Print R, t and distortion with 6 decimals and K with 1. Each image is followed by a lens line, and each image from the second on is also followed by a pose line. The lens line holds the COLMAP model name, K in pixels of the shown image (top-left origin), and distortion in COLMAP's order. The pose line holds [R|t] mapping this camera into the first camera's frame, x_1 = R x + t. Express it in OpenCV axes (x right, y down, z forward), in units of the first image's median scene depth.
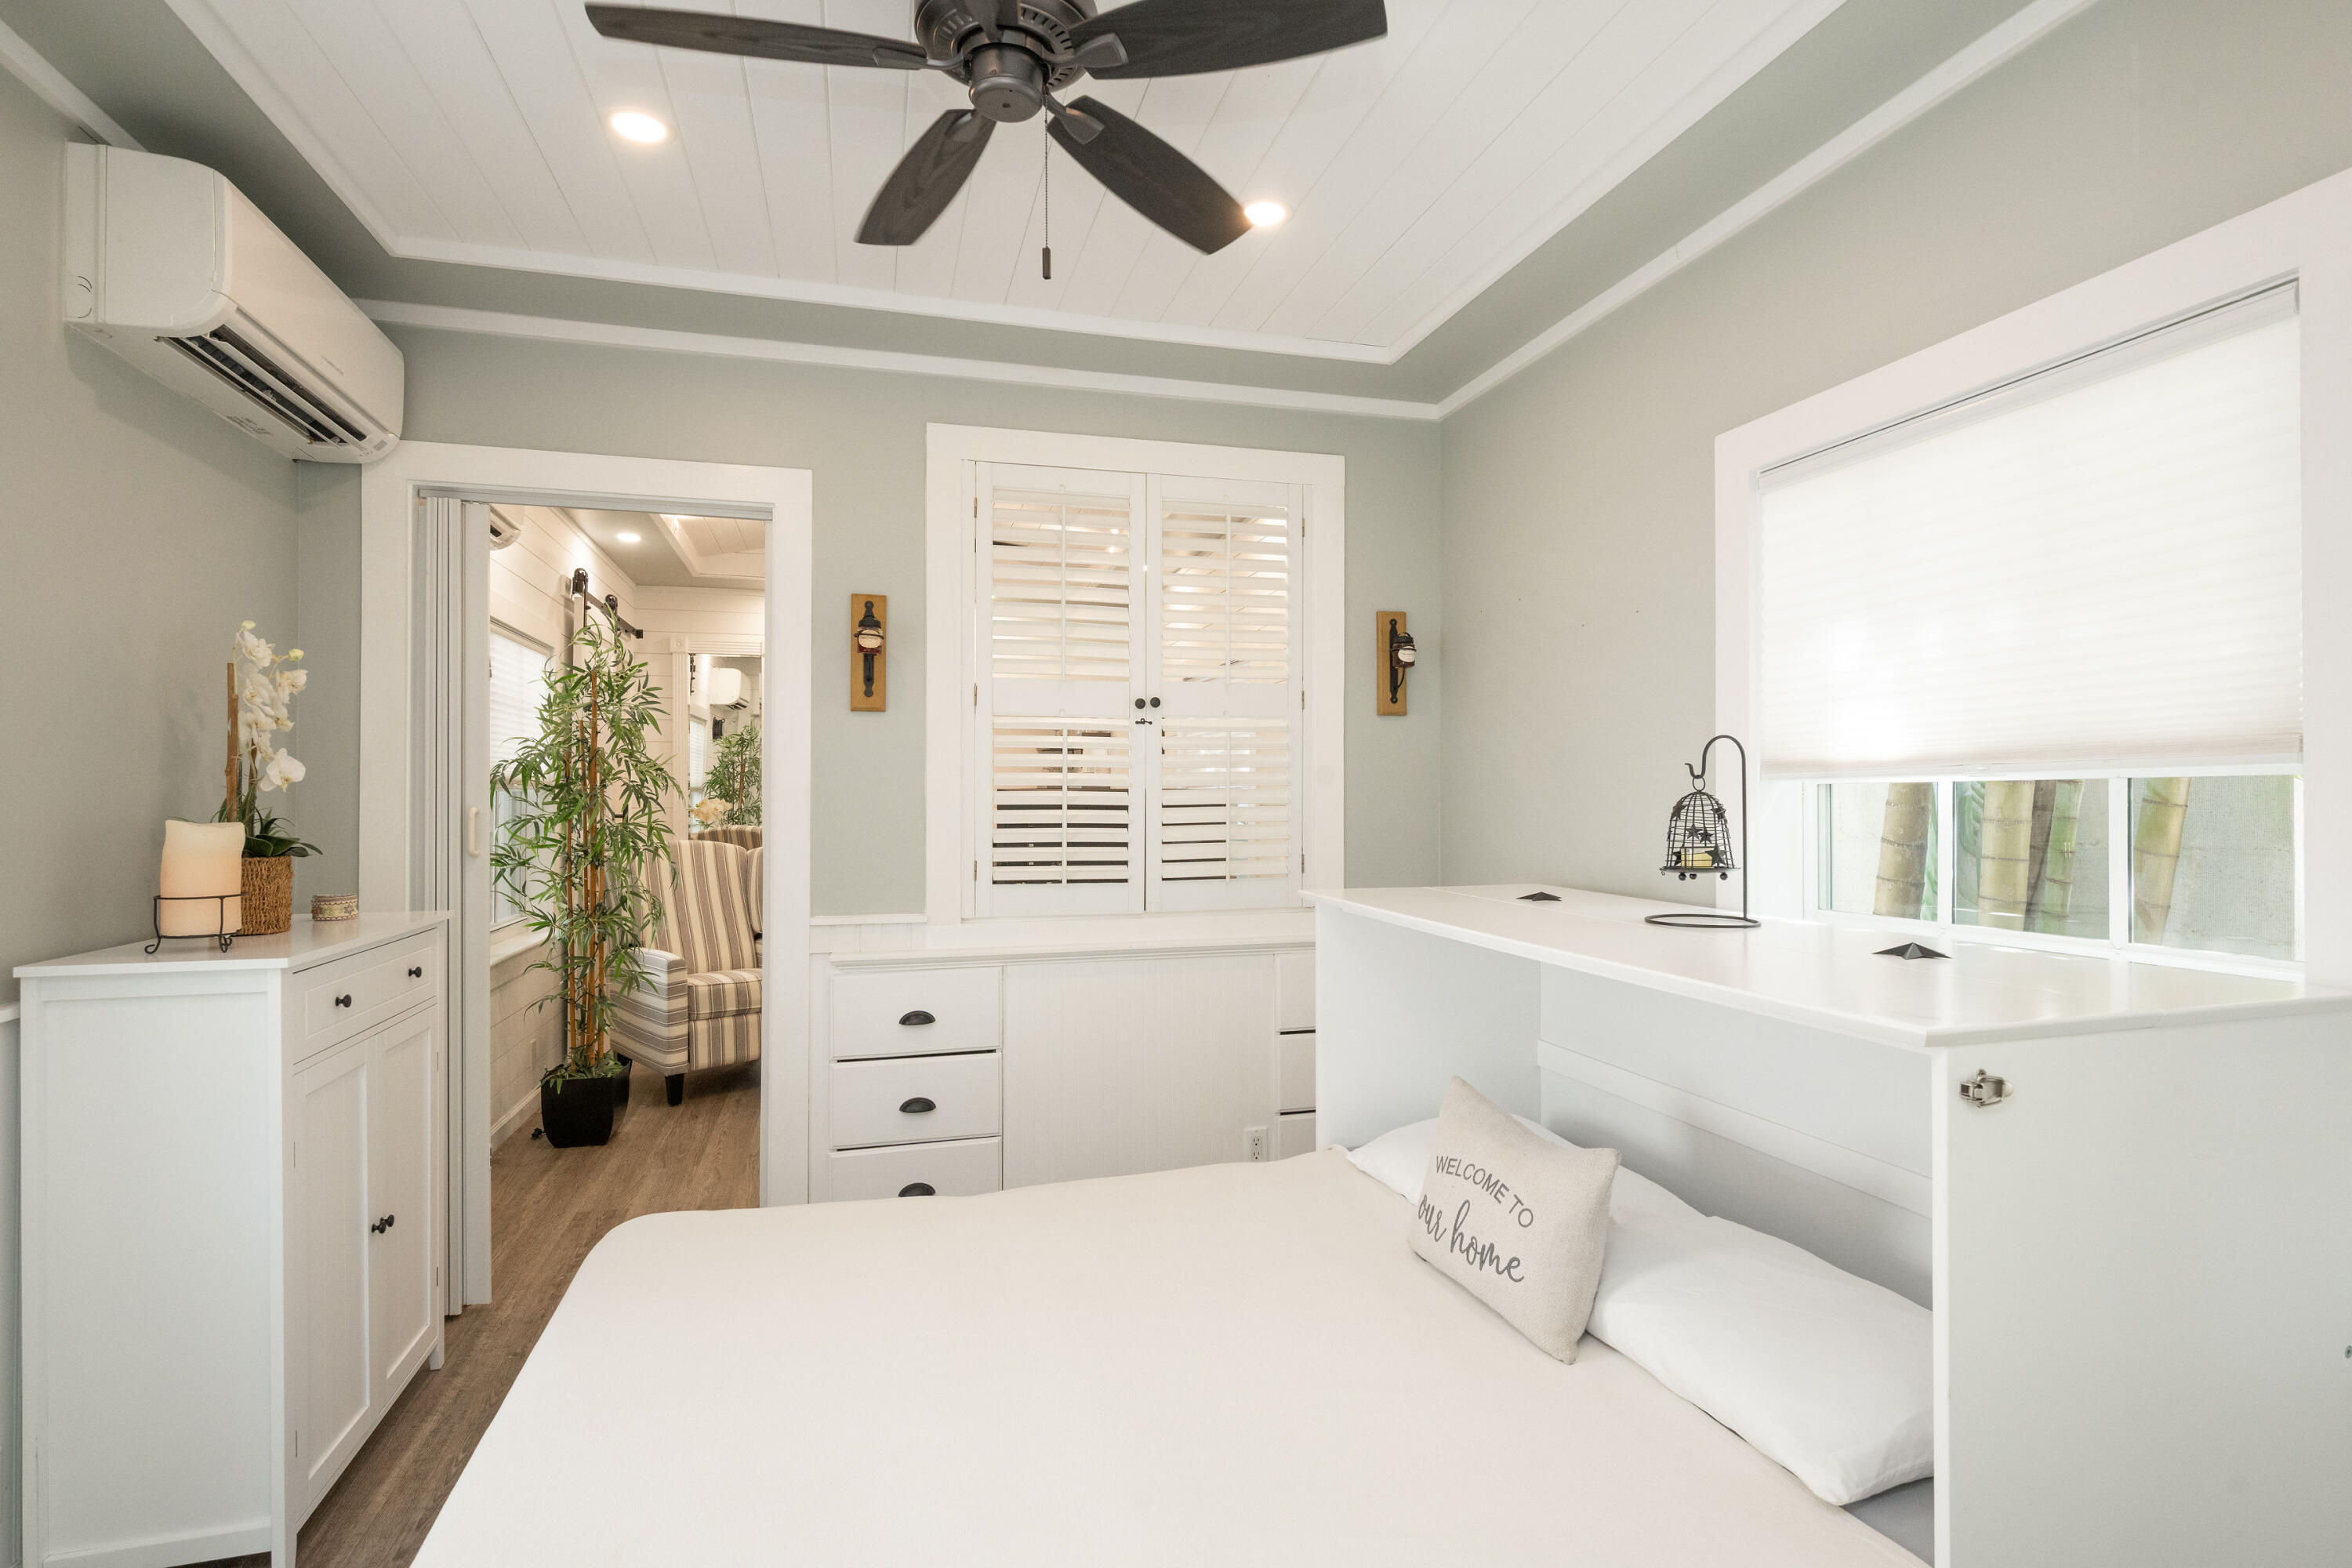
lens RADIAL K [[1163.2, 0, 1192.5], [0, 1163.2, 784.6], [0, 0, 1]] dist [0.000981, 0.000221]
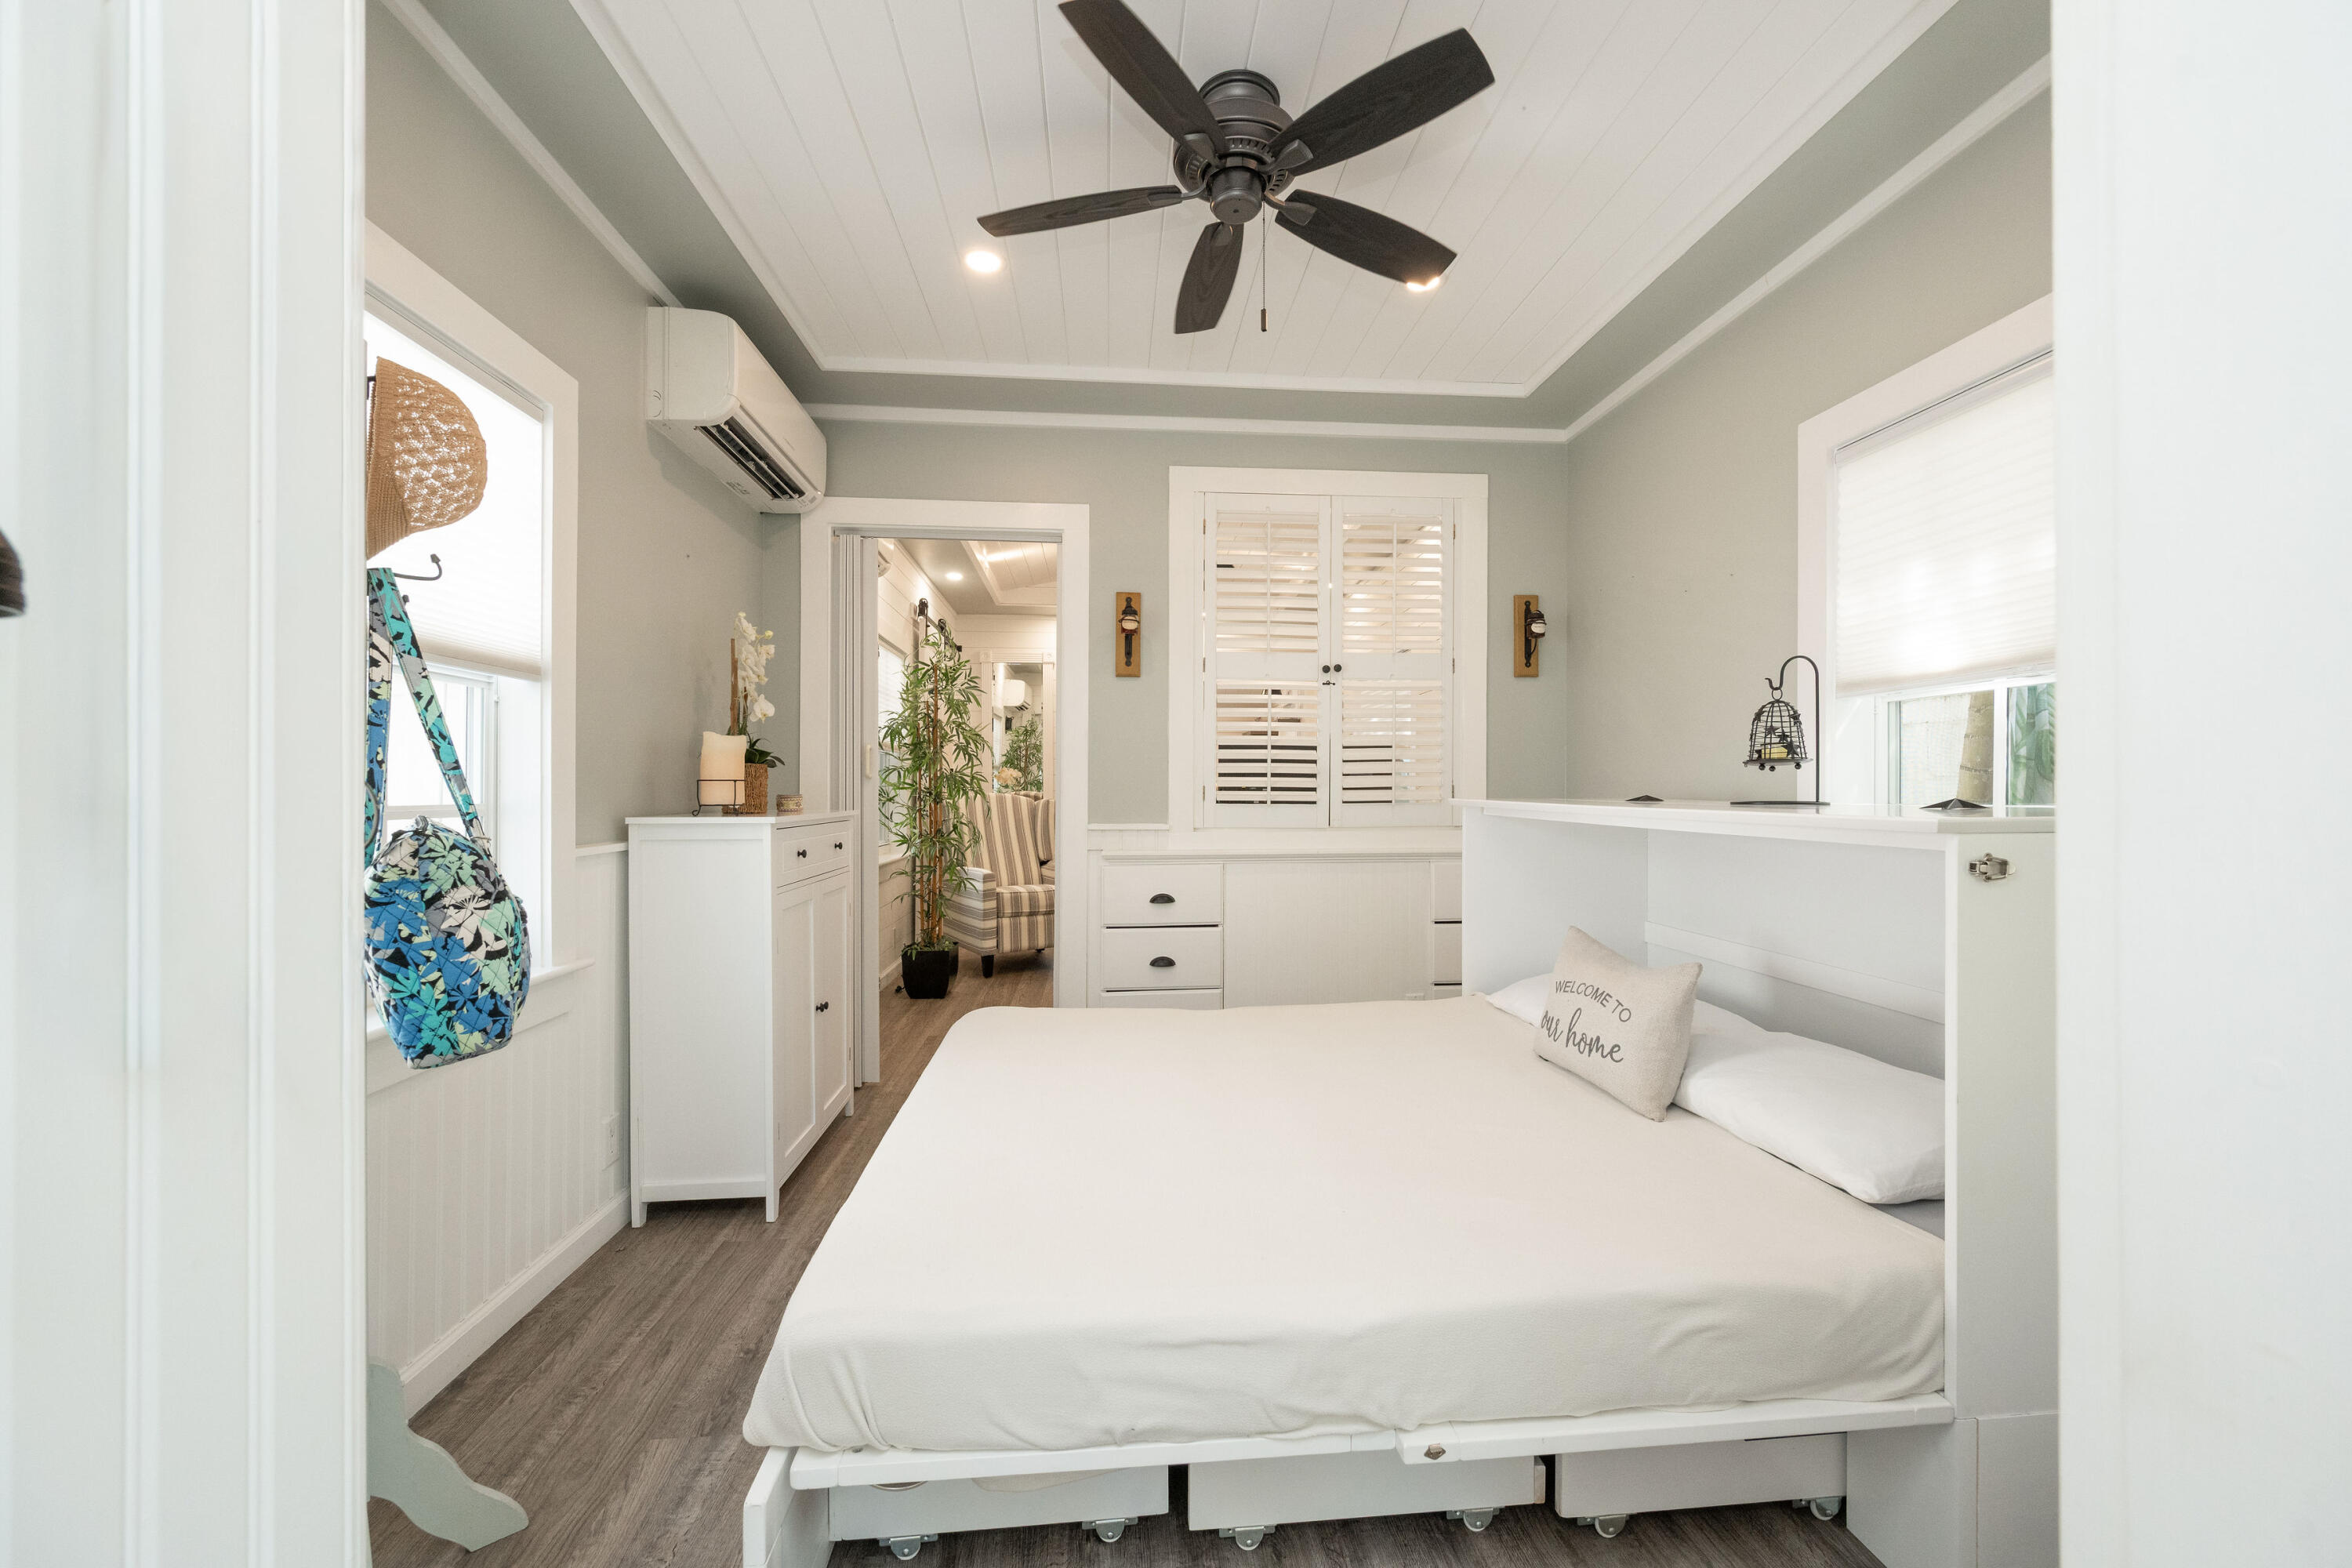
lens RADIAL K [[924.0, 0, 1188.1], [0, 924.0, 786.8], [0, 0, 1]] dist [-0.000718, 0.000680]
pose [[0.982344, 0.002427, -0.187067, -0.002943], [-0.001539, 0.999987, 0.004893, 0.074338], [0.187076, -0.004519, 0.982335, -0.079803]]
